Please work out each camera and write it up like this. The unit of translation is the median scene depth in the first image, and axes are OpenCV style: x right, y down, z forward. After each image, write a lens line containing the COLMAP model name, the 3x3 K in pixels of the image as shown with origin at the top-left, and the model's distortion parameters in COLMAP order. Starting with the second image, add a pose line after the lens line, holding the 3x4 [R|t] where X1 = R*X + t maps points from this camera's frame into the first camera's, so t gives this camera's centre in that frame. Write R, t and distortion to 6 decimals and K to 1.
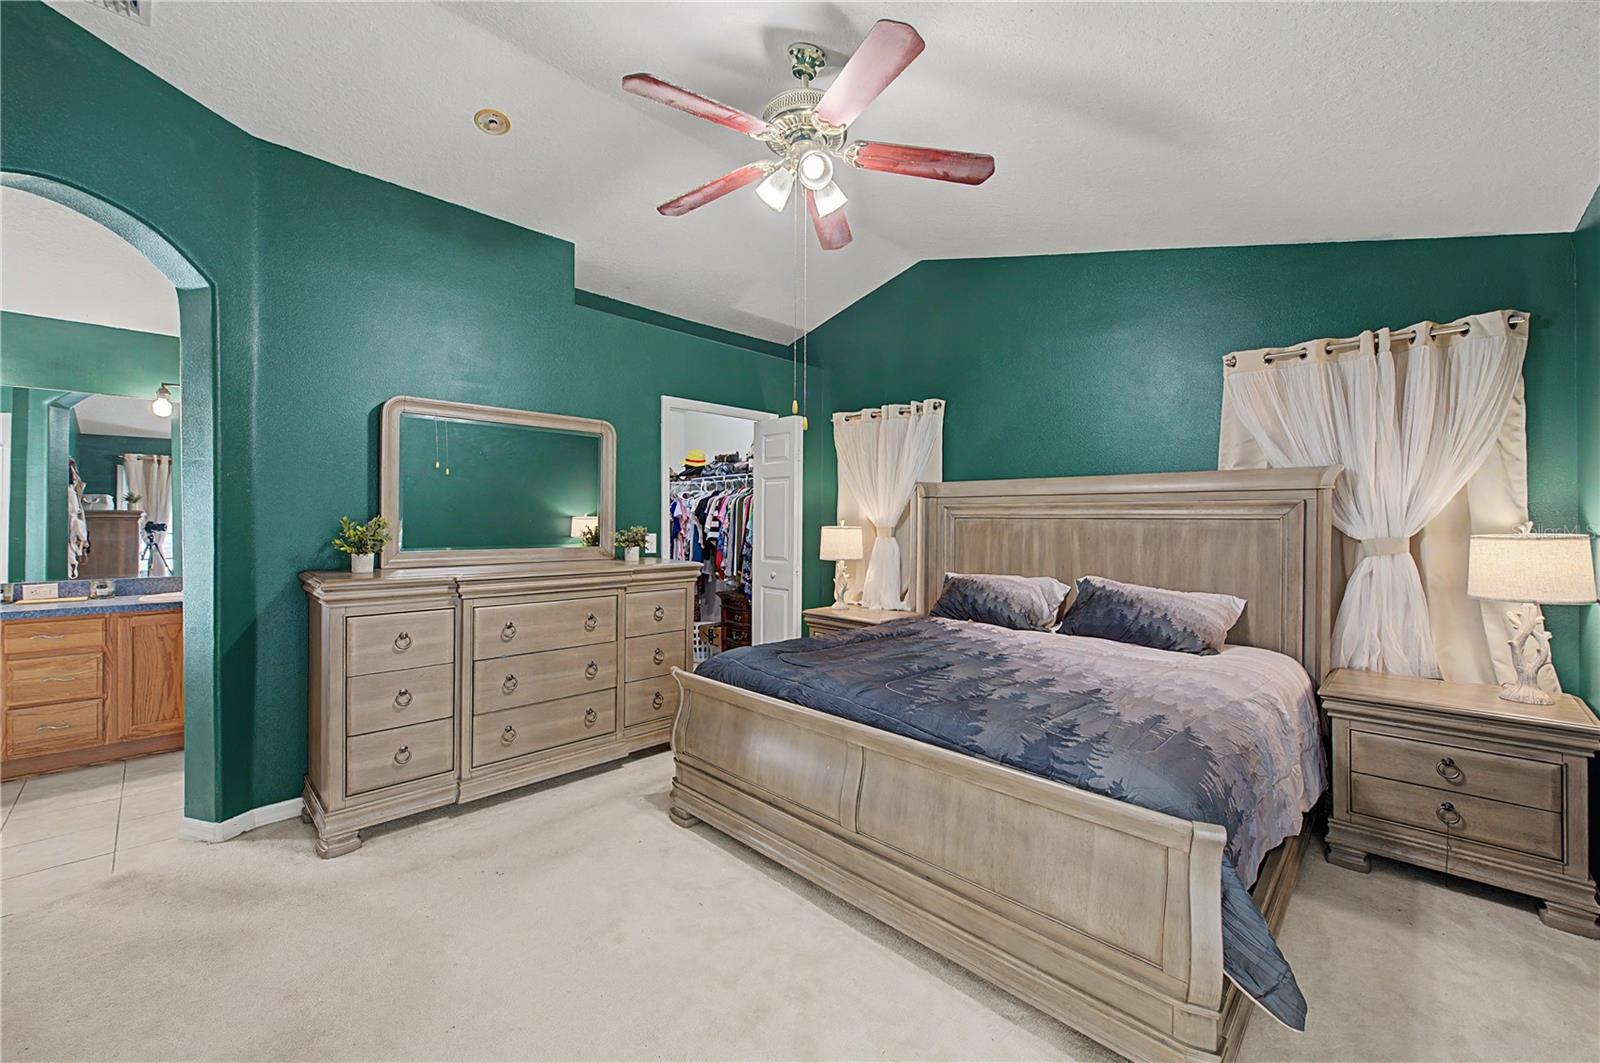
lens RADIAL K [[631.7, 0, 806.8], [0, 631.7, 522.4], [0, 0, 1]] dist [0.002444, -0.003975]
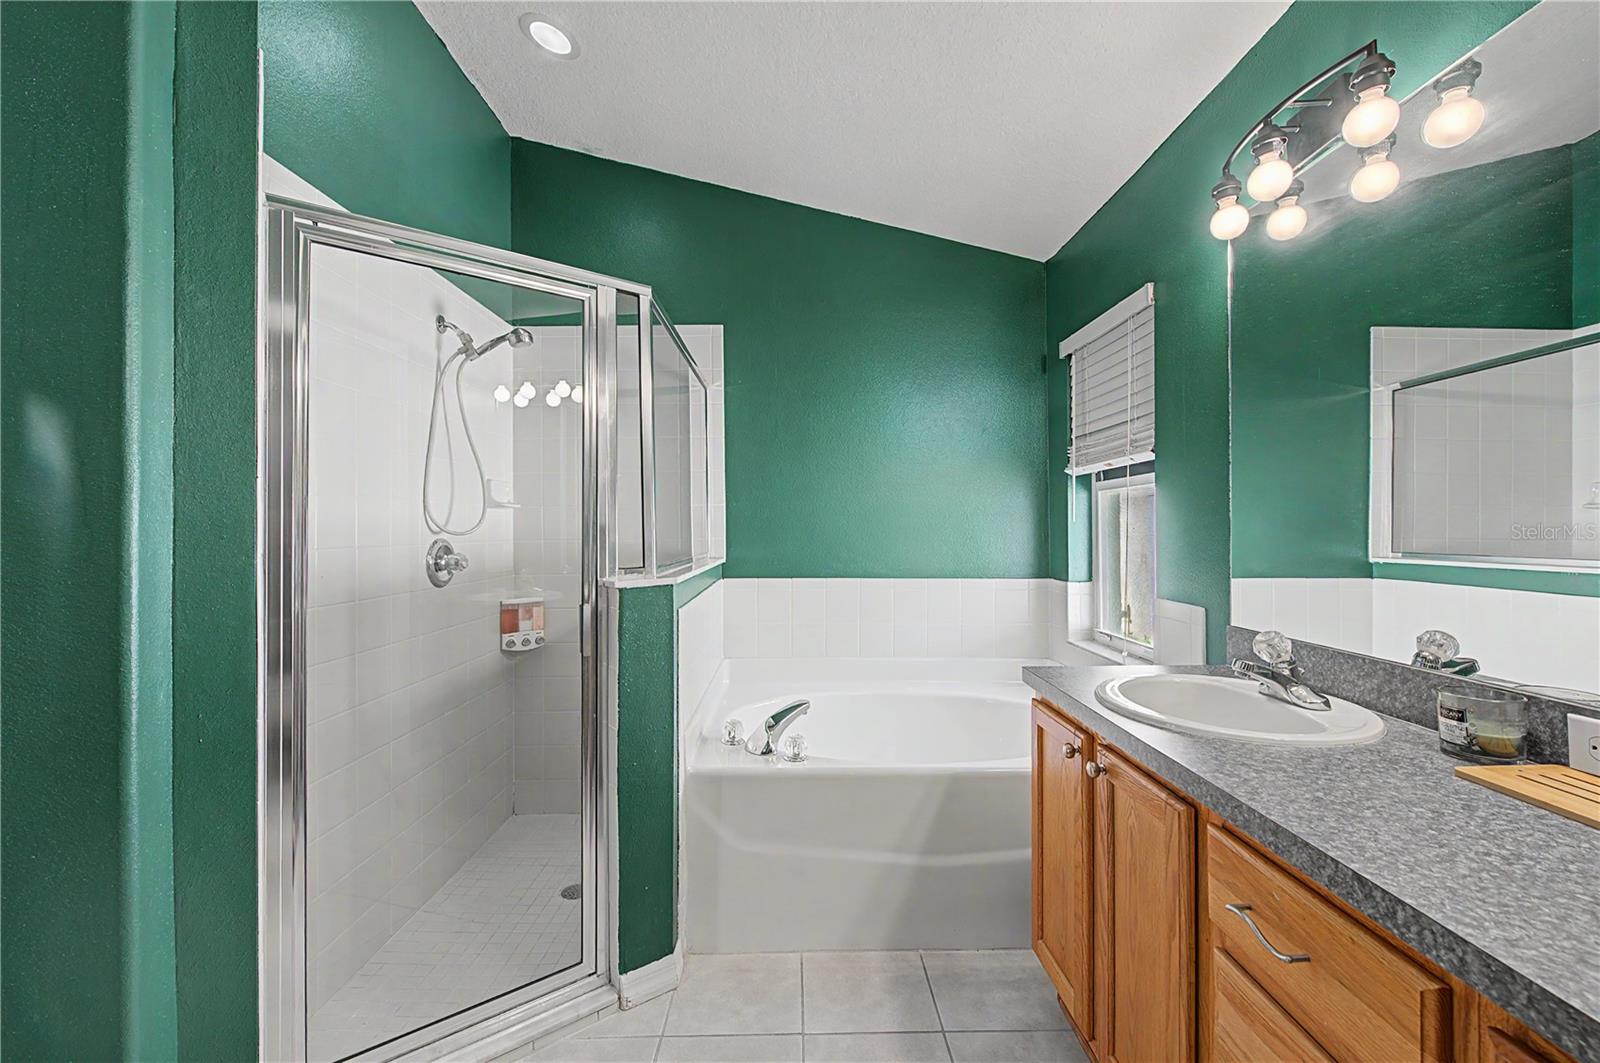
lens RADIAL K [[631.7, 0, 790.8], [0, 631.7, 534.0], [0, 0, 1]] dist [0.002444, -0.003975]
pose [[-0.706755, 0.001519, -0.707456, -0.471530], [0.005669, 0.999978, -0.003517, 0.013366], [0.707435, -0.006496, -0.706748, 0.545904]]
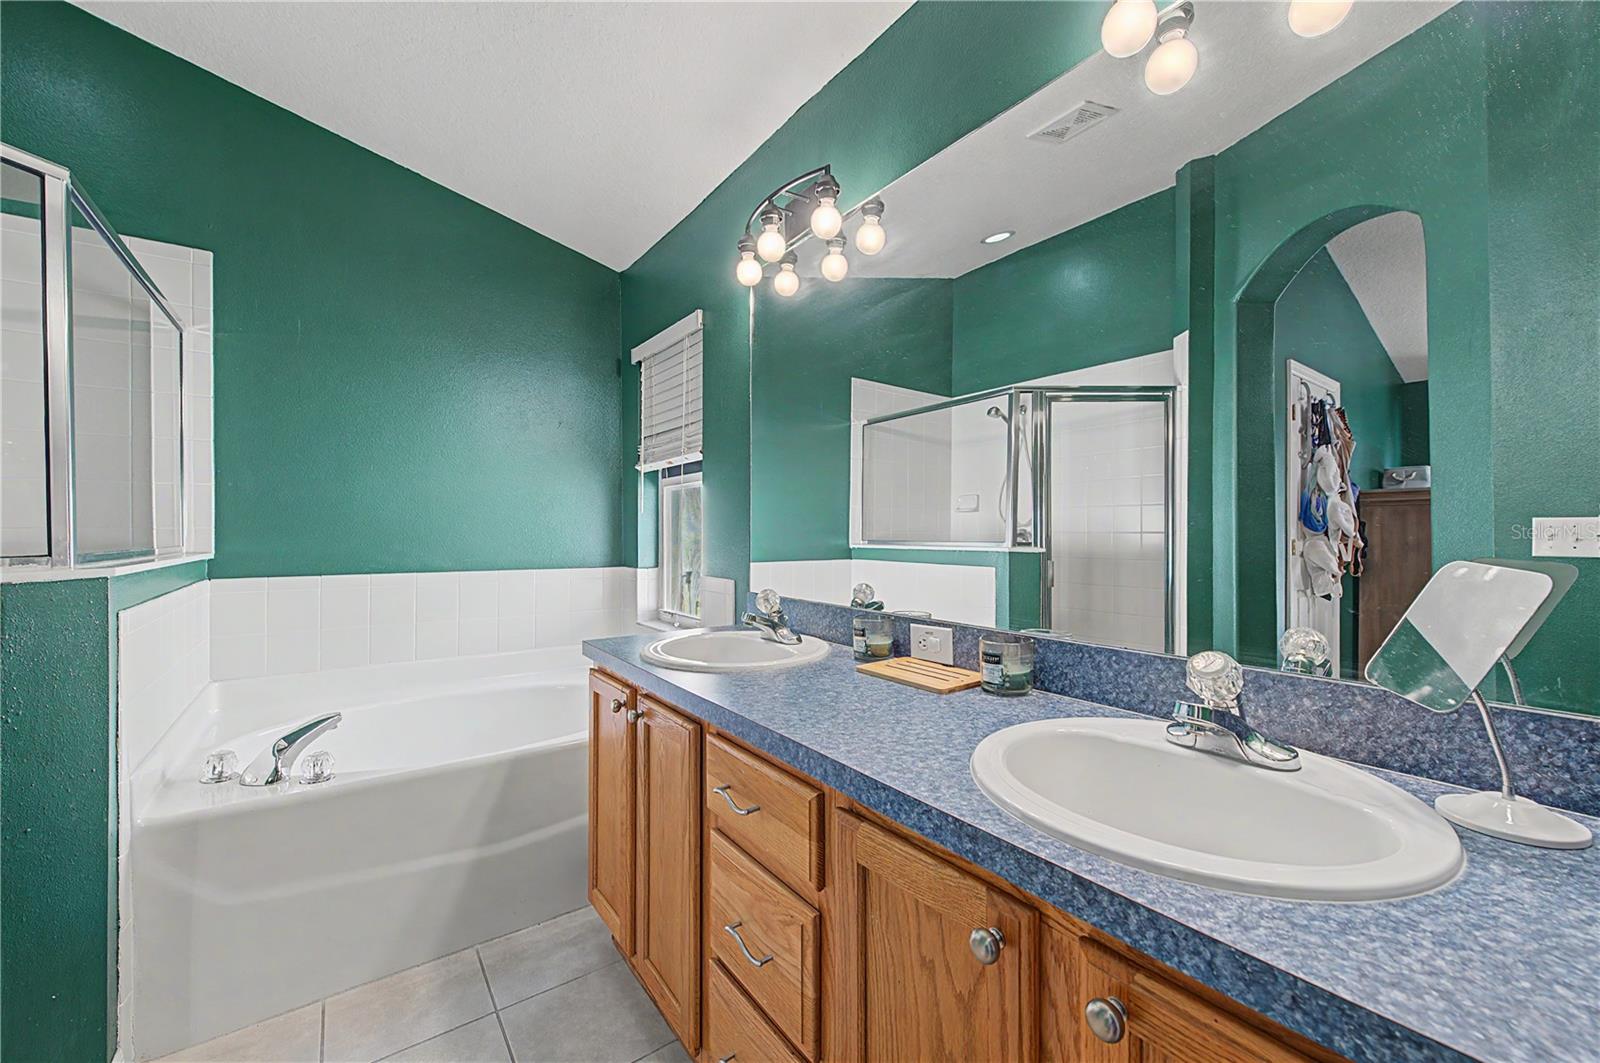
lens RADIAL K [[631.7, 0, 798.0], [0, 631.7, 533.5], [0, 0, 1]] dist [0.002444, -0.003975]
pose [[-0.155437, -0.002962, -0.987841, -0.463663], [0.010642, 0.999932, -0.004673, 0.023194], [0.987788, -0.011239, -0.155395, 0.566933]]
